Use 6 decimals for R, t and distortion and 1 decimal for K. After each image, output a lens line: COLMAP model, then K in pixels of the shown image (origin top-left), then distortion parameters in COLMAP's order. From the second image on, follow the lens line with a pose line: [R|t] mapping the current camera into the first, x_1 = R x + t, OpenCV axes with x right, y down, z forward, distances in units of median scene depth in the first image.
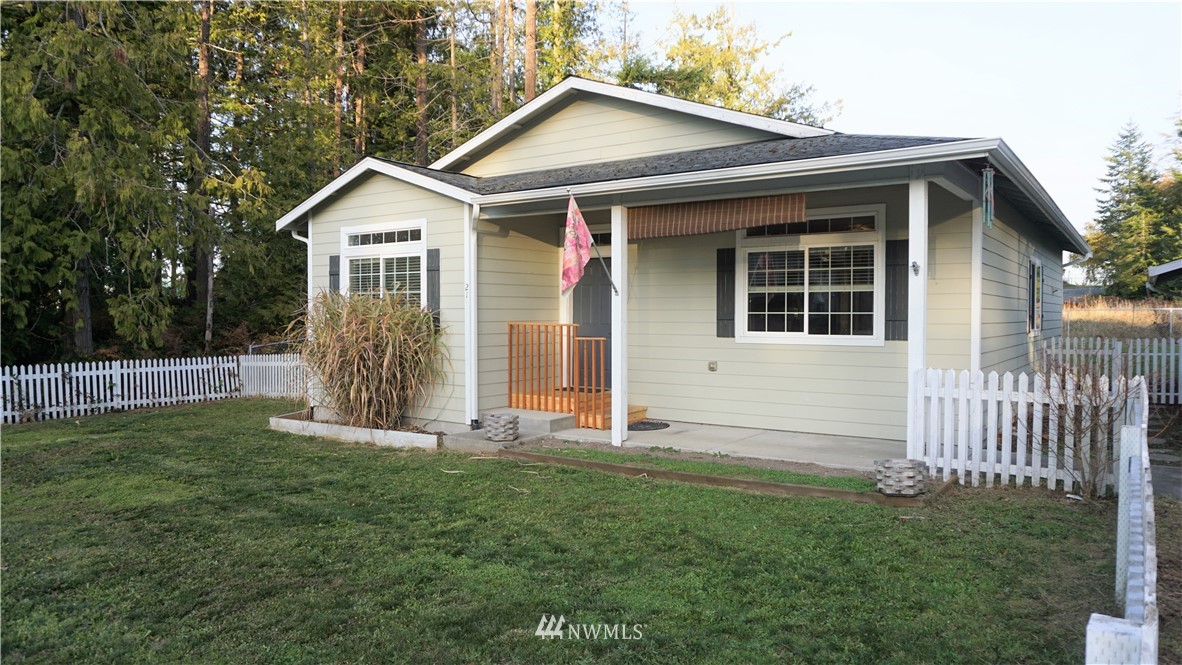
lens RADIAL K [[794.3, 0, 586.5], [0, 794.3, 330.2], [0, 0, 1]] dist [-0.058648, 0.030834]
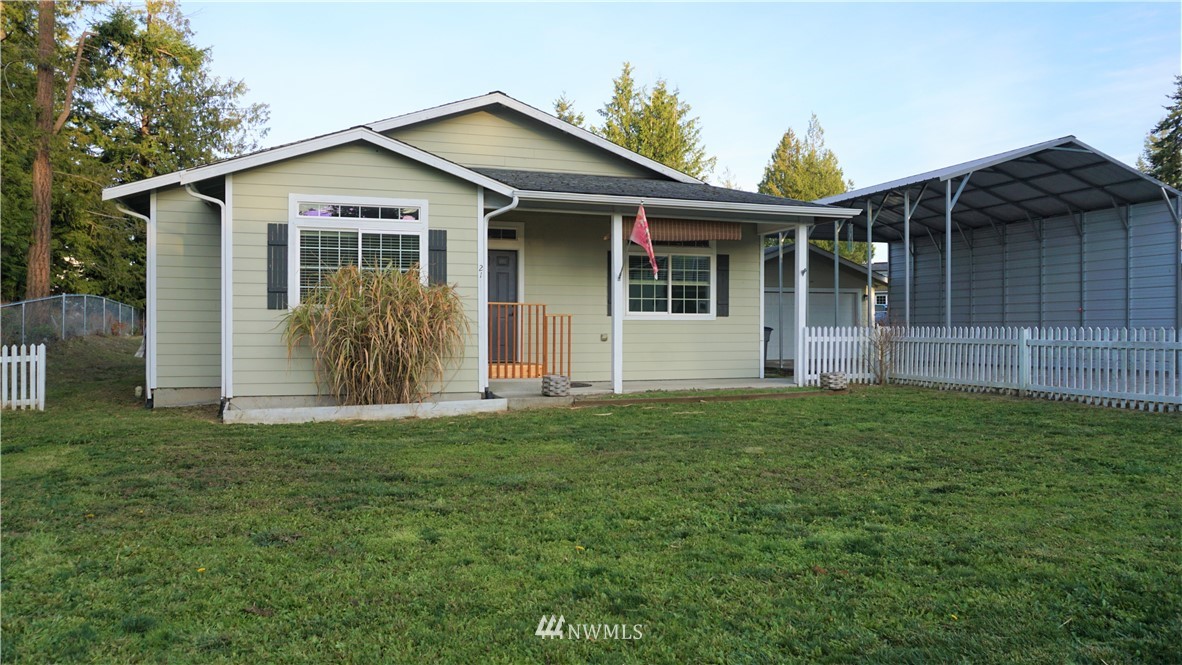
lens RADIAL K [[794.3, 0, 564.1], [0, 794.3, 337.4], [0, 0, 1]] dist [-0.058648, 0.030834]
pose [[0.608538, -0.010934, 0.793450, -0.852686], [0.012409, 0.999914, 0.004262, 0.034684], [-0.793428, 0.007252, 0.608621, 0.208993]]
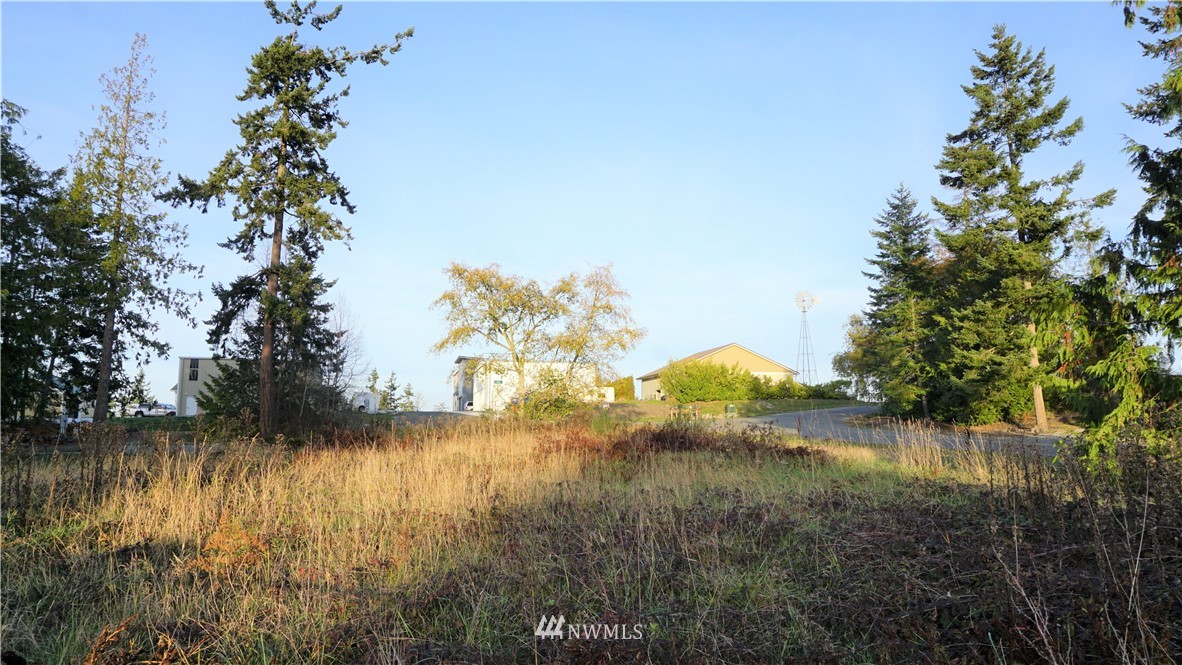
lens RADIAL K [[794.3, 0, 584.9], [0, 794.3, 340.1], [0, 0, 1]] dist [-0.058648, 0.030834]
pose [[0.989078, 0.015111, 0.146617, 1.848832], [0.005181, 0.990552, -0.137041, -0.095608], [-0.147302, 0.136304, 0.979655, 2.013838]]
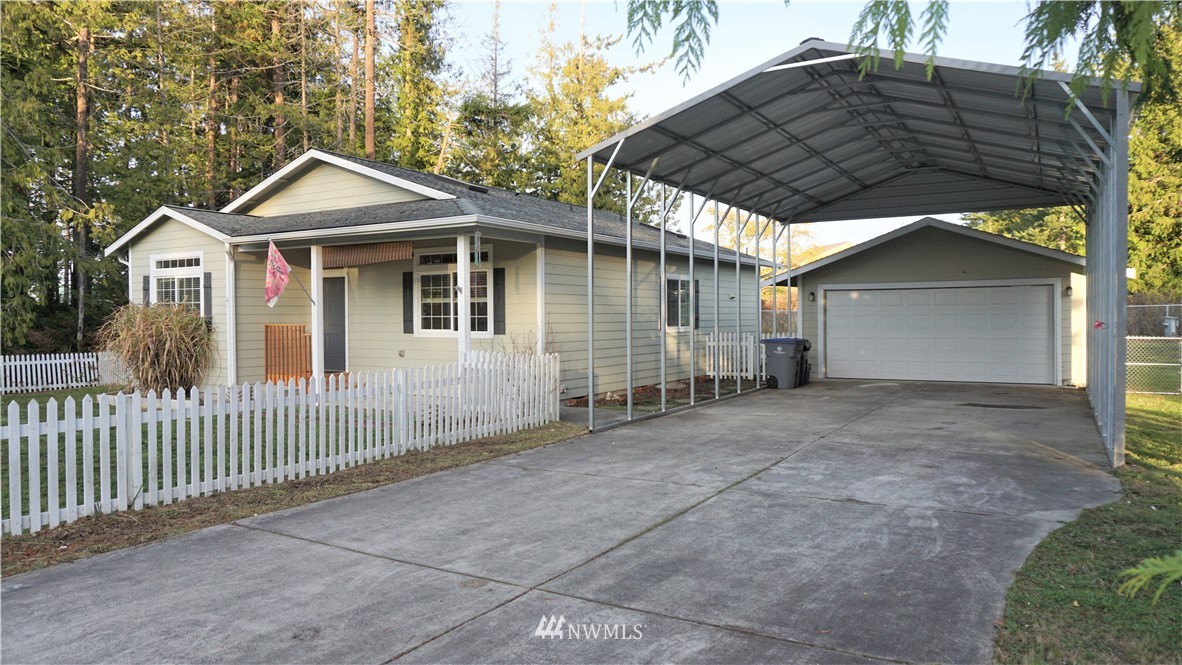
lens RADIAL K [[794.3, 0, 590.2], [0, 794.3, 329.4], [0, 0, 1]] dist [-0.058648, 0.030834]
pose [[0.996973, -0.006989, 0.077428, 0.349450], [0.007132, 0.999973, -0.001576, 0.006218], [-0.077415, 0.002123, 0.996997, -0.416386]]
